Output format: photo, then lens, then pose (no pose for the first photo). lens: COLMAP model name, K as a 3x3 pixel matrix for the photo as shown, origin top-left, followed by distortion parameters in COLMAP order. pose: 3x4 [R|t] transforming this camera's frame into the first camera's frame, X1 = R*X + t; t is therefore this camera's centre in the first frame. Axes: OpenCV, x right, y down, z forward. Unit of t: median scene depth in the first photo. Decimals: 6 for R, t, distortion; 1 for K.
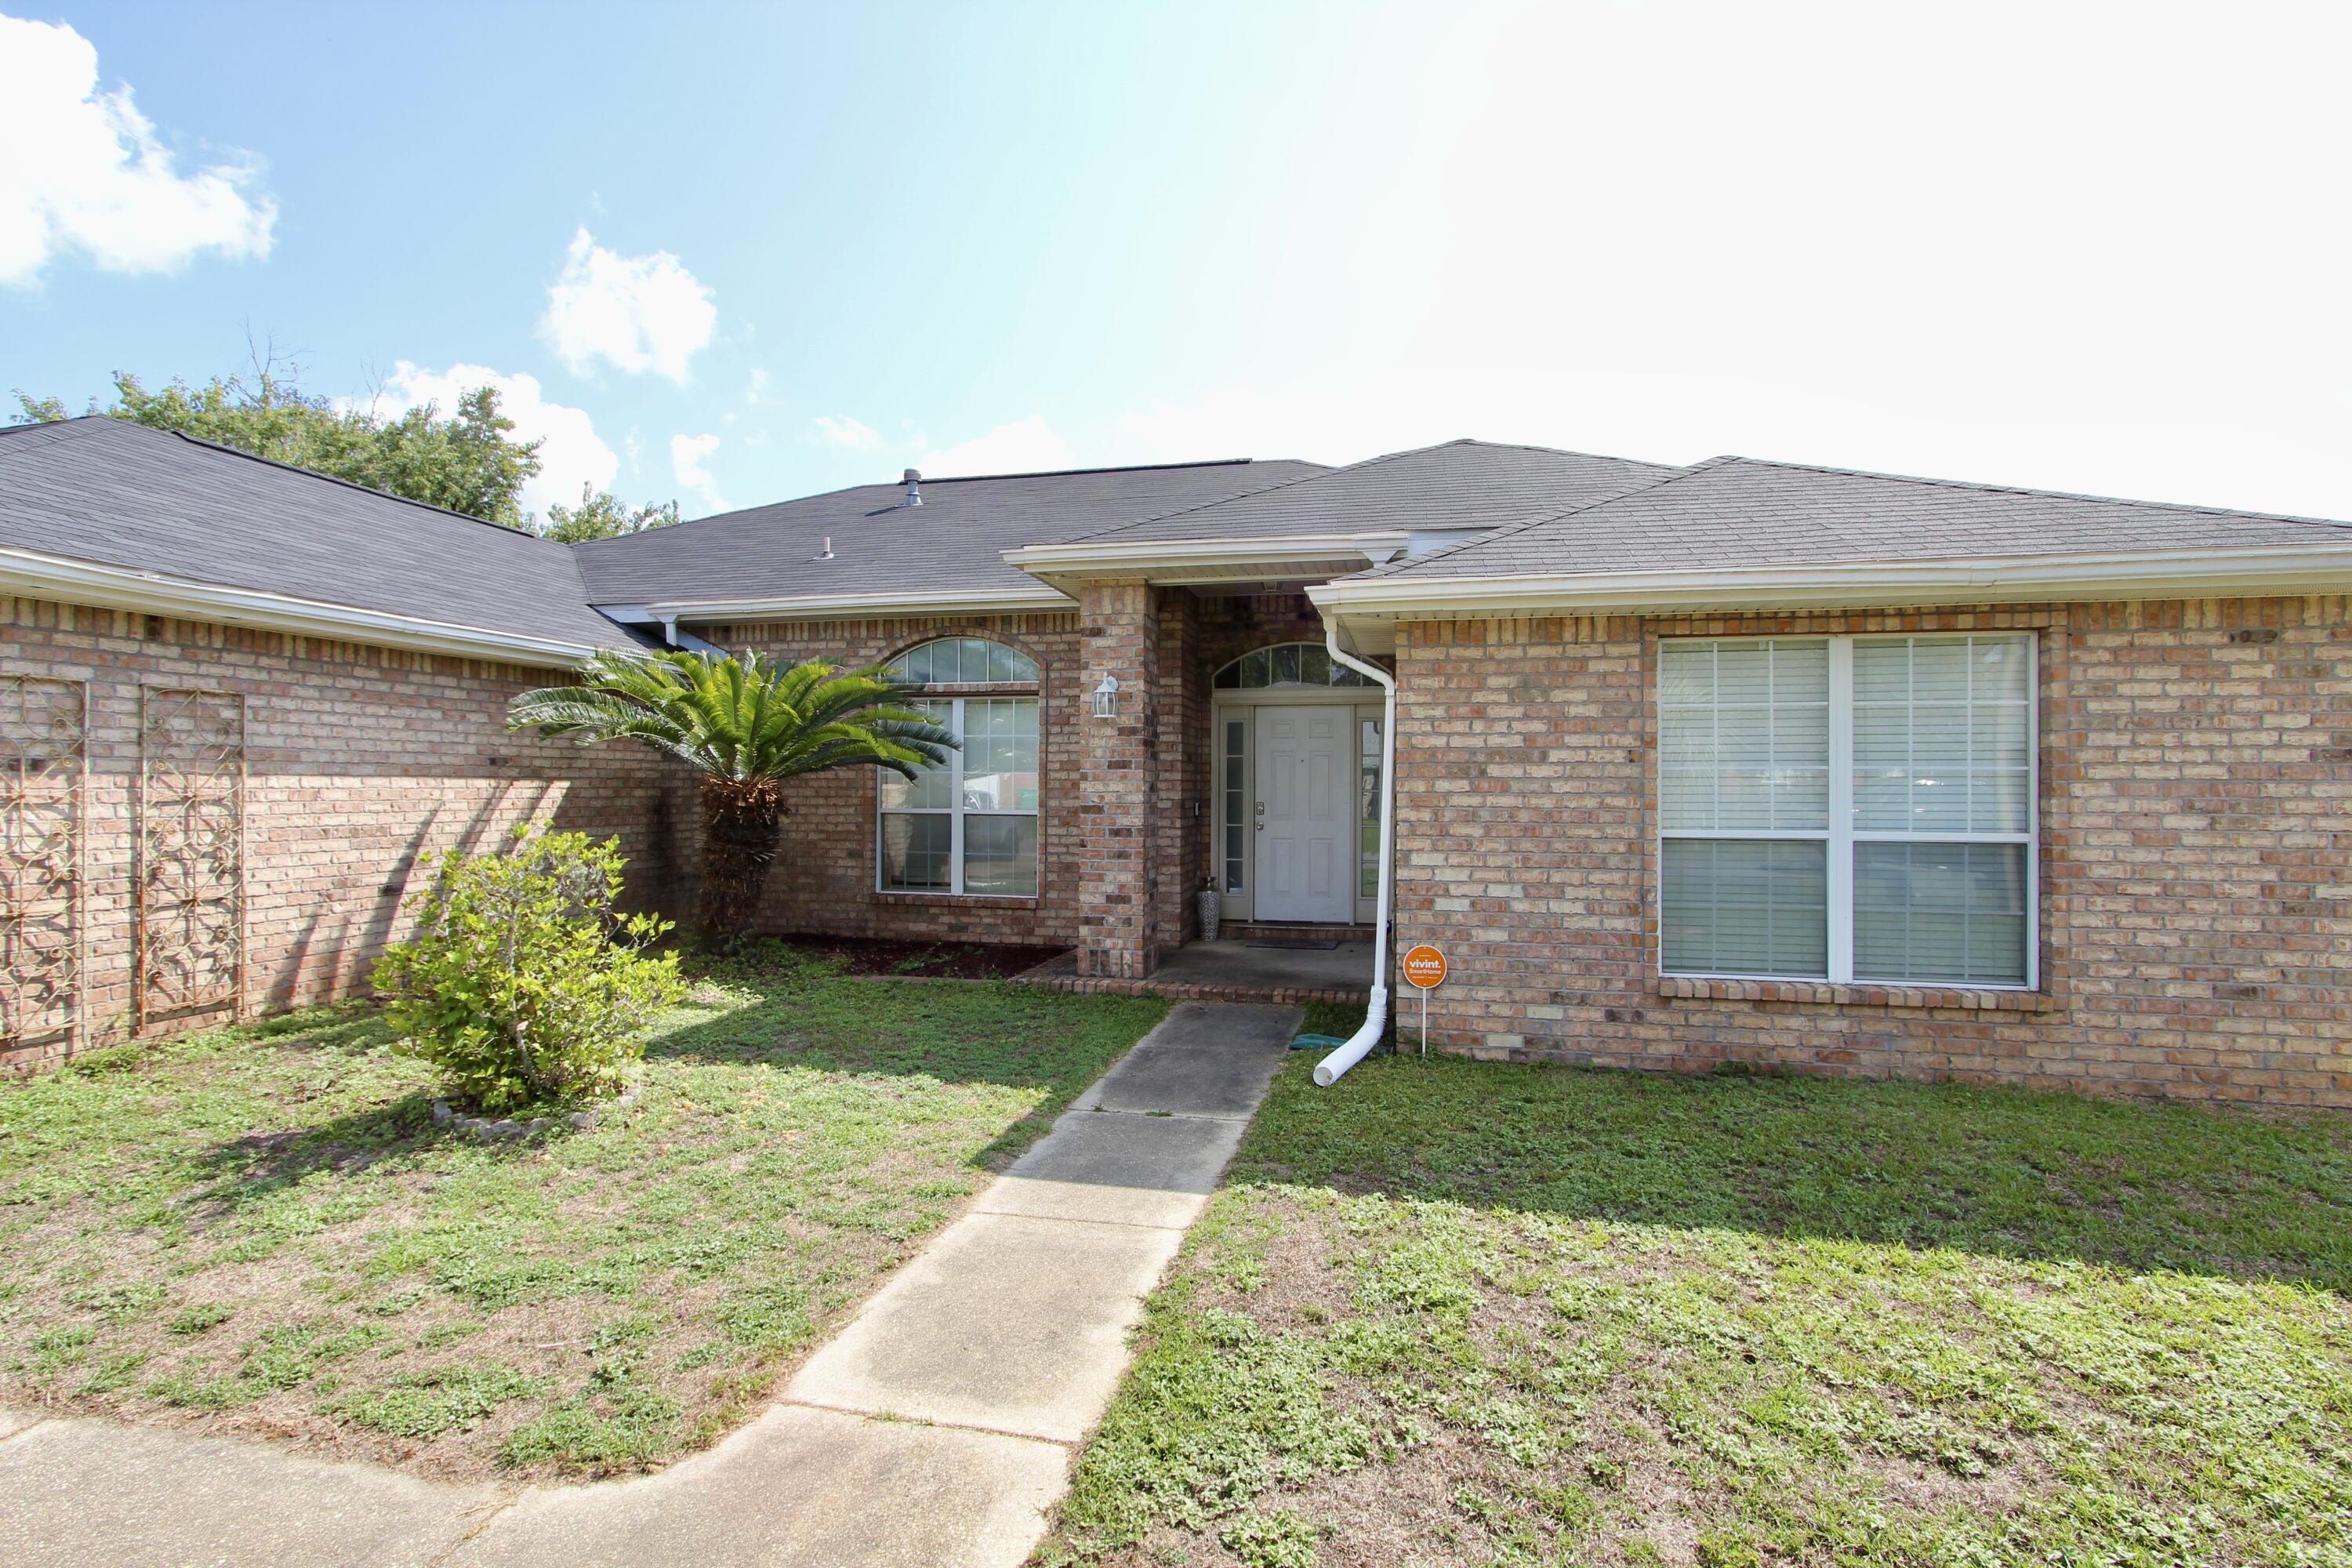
lens RADIAL K [[1090.8, 0, 1173.9], [0, 1090.8, 780.0], [0, 0, 1]] dist [-0.016729, 0.000792]
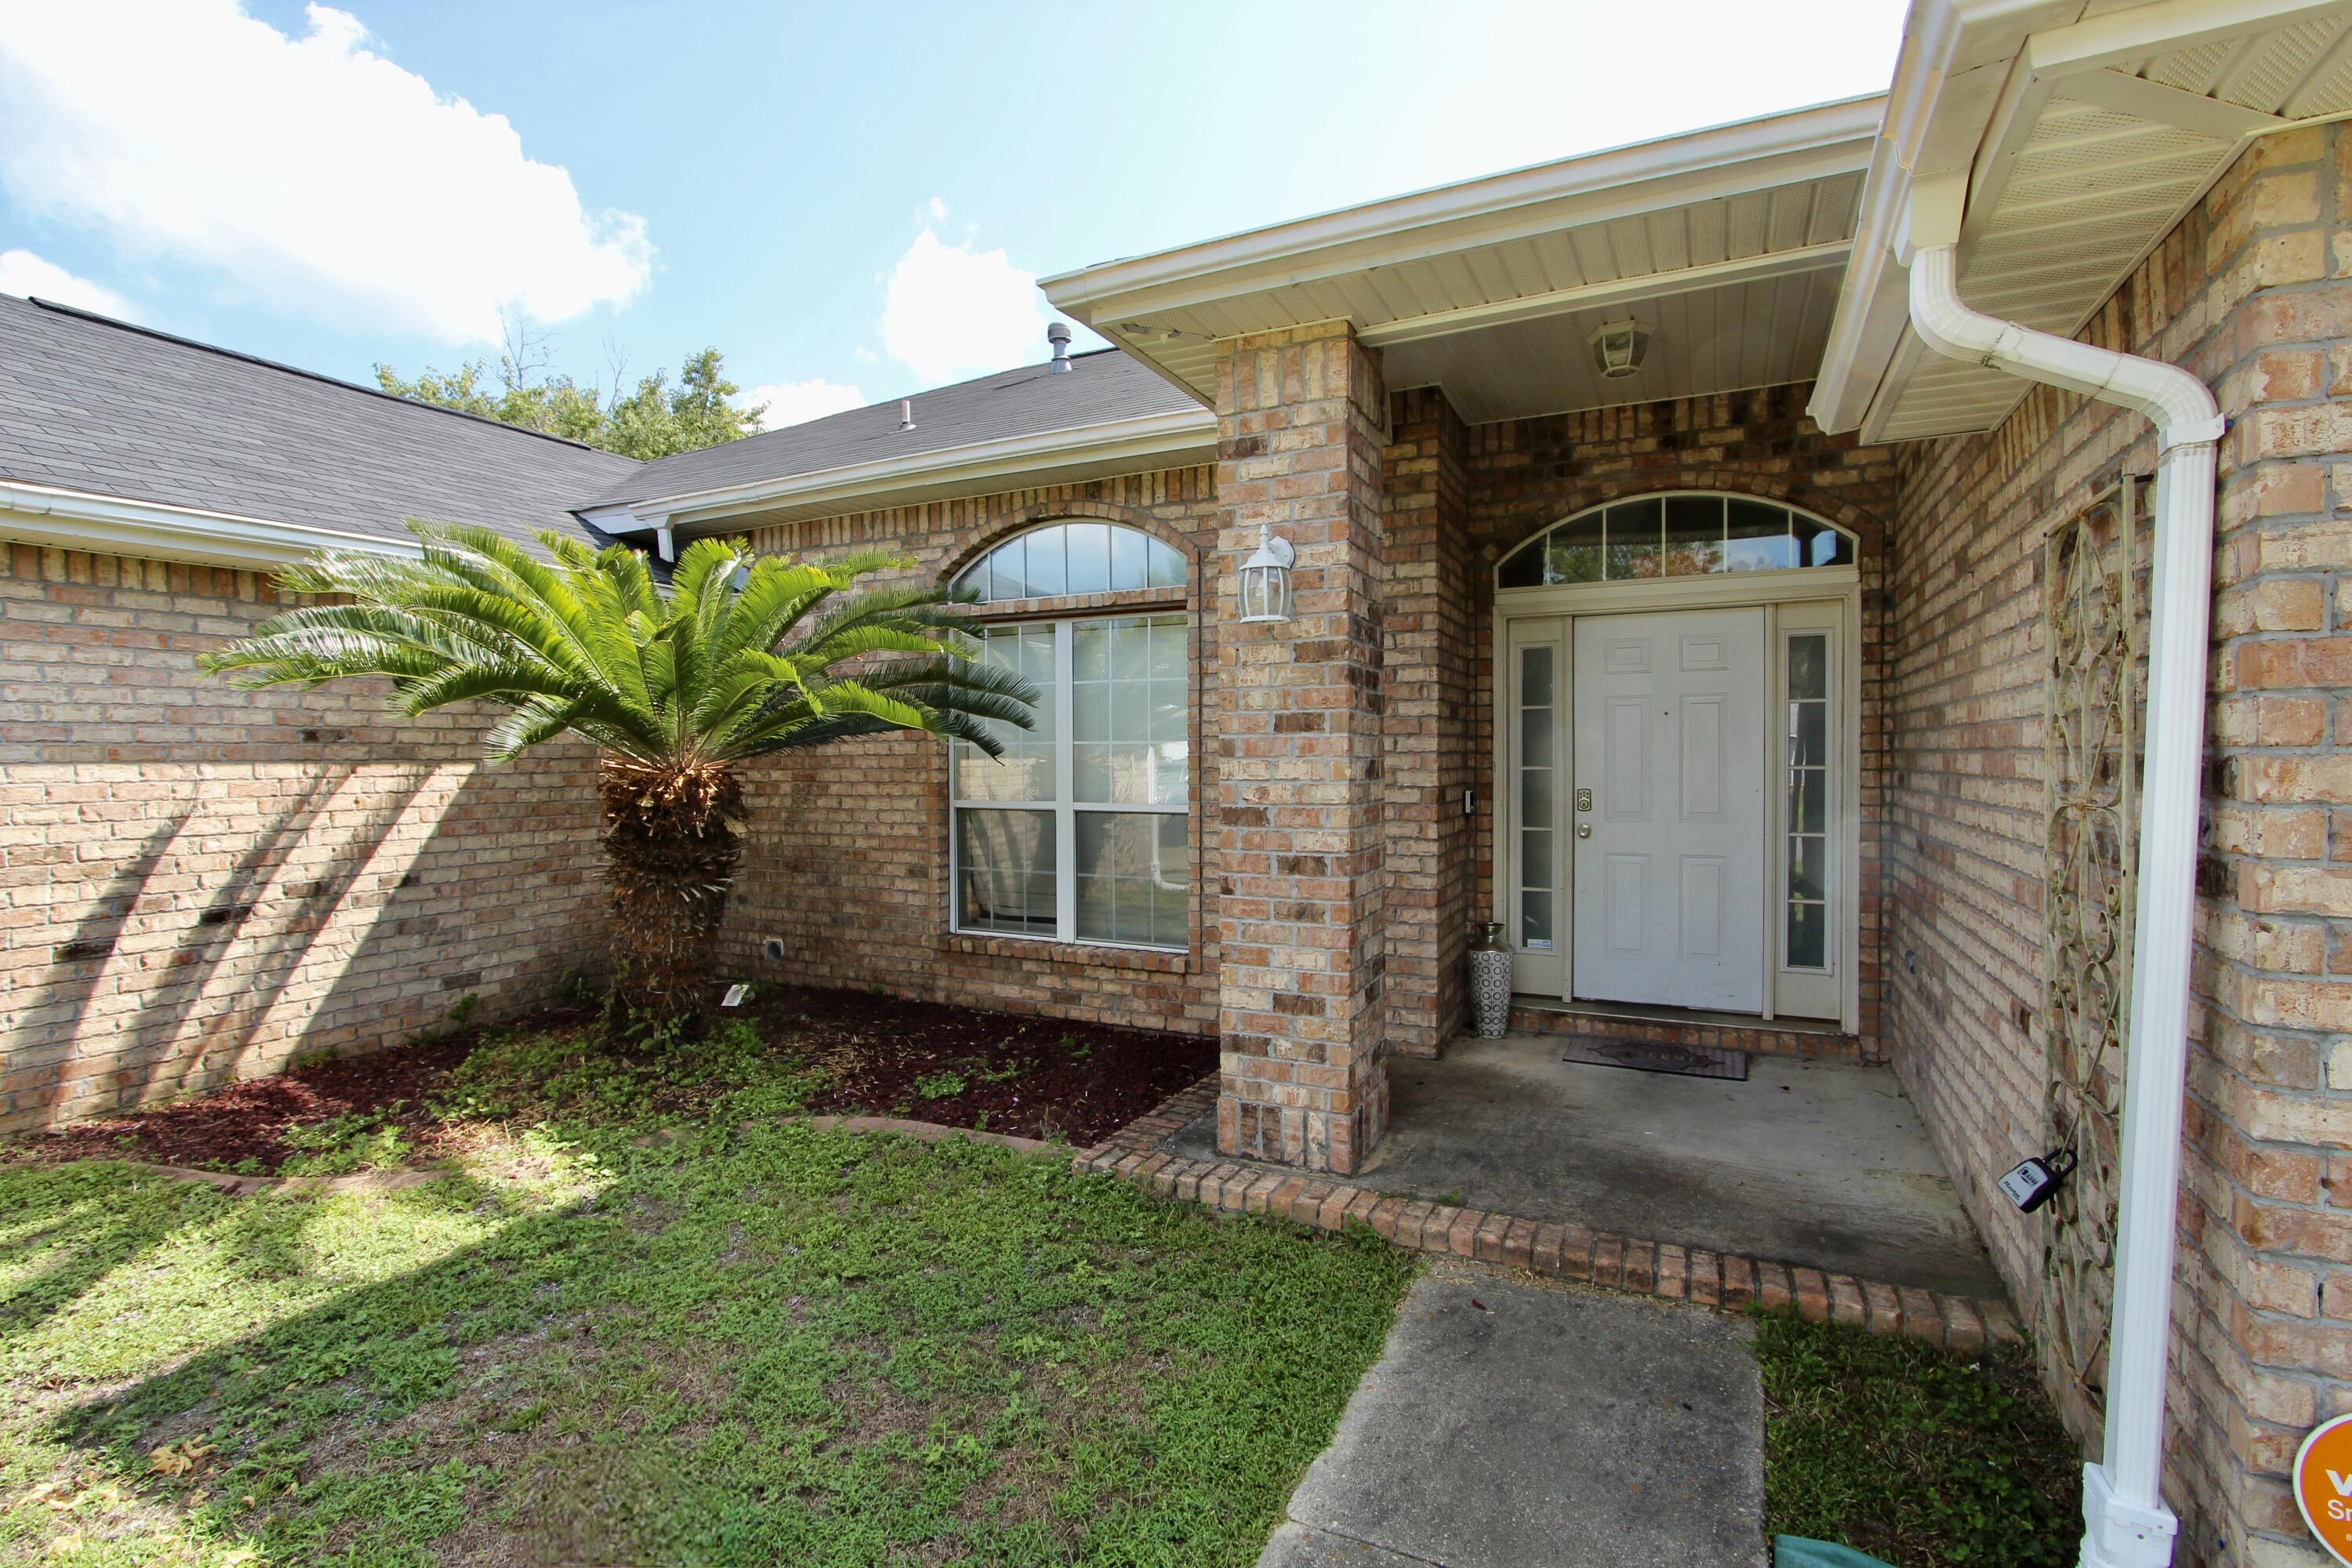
lens RADIAL K [[1090.8, 0, 1173.9], [0, 1090.8, 780.0], [0, 0, 1]] dist [-0.016729, 0.000792]
pose [[0.970511, -0.004763, -0.241010, 0.012859], [0.011945, 0.999527, 0.028349, -0.003560], [0.240761, -0.030392, 0.970108, 0.569794]]
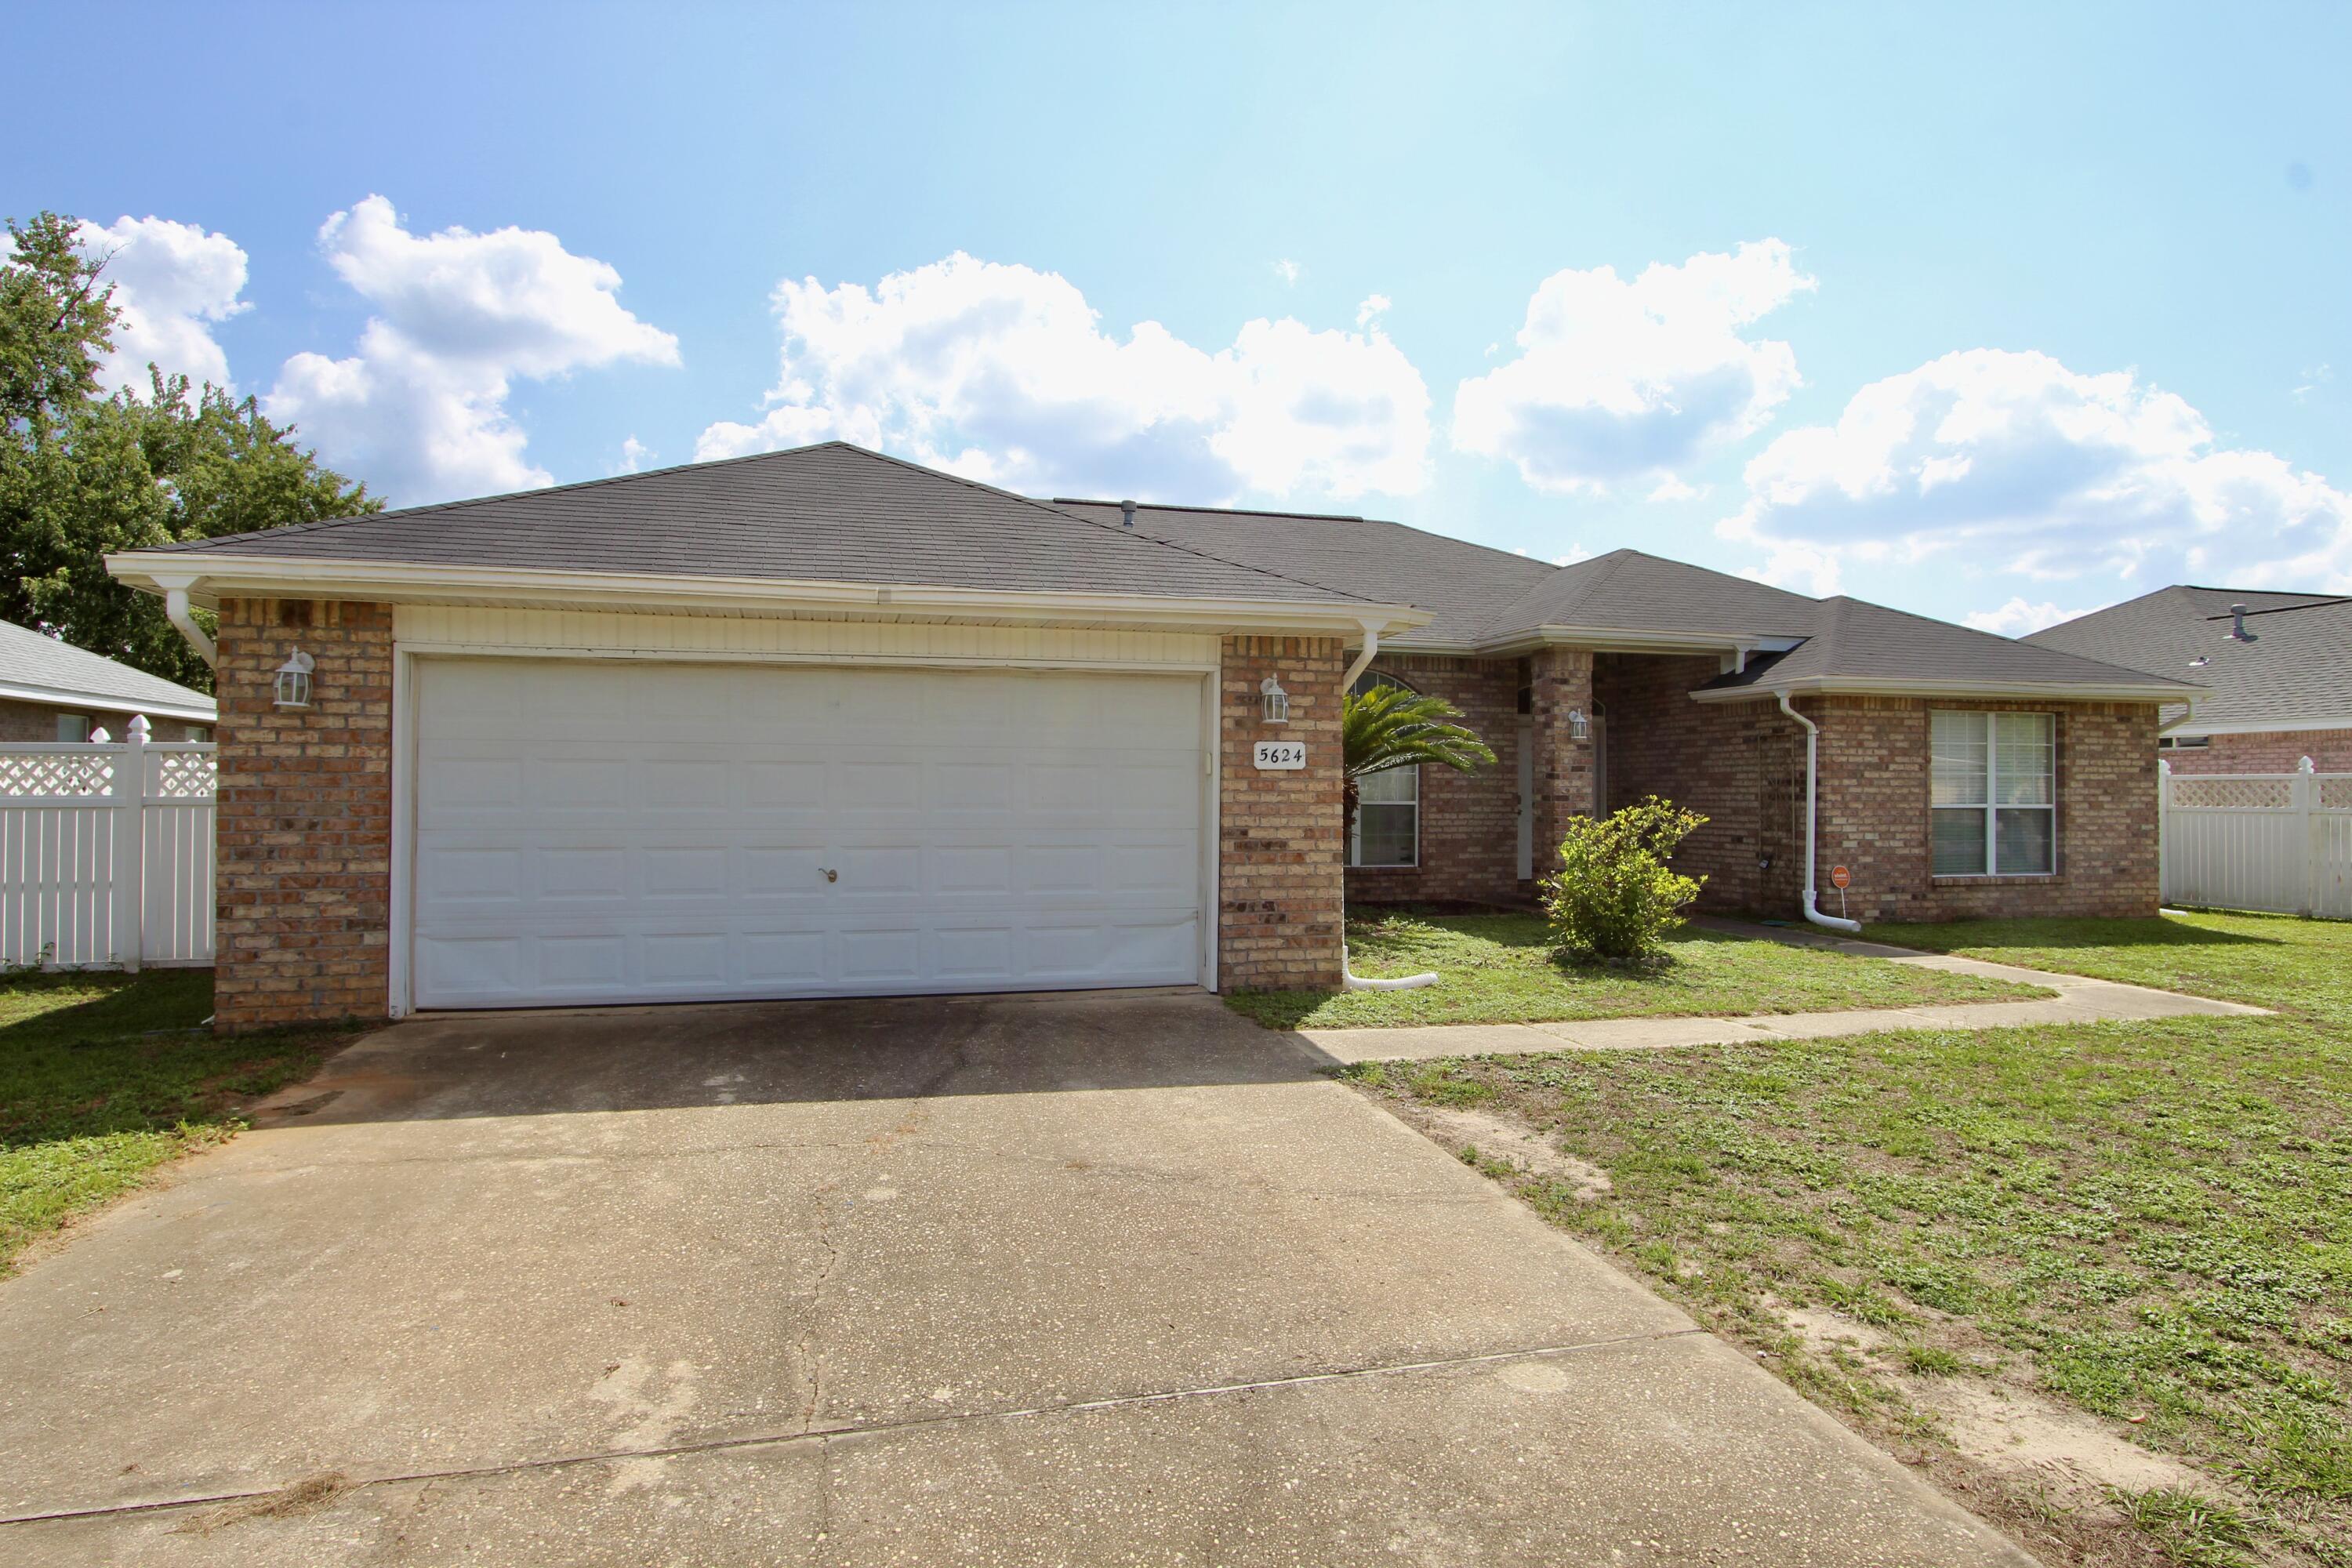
lens RADIAL K [[1295.8, 0, 1189.8], [0, 1295.8, 783.4], [0, 0, 1]] dist [-0.008720, 0.001035]
pose [[0.882545, 0.002365, 0.470222, -1.501117], [-0.002673, 0.999996, -0.000011, 0.008684], [-0.470220, -0.001247, 0.882548, -0.375985]]
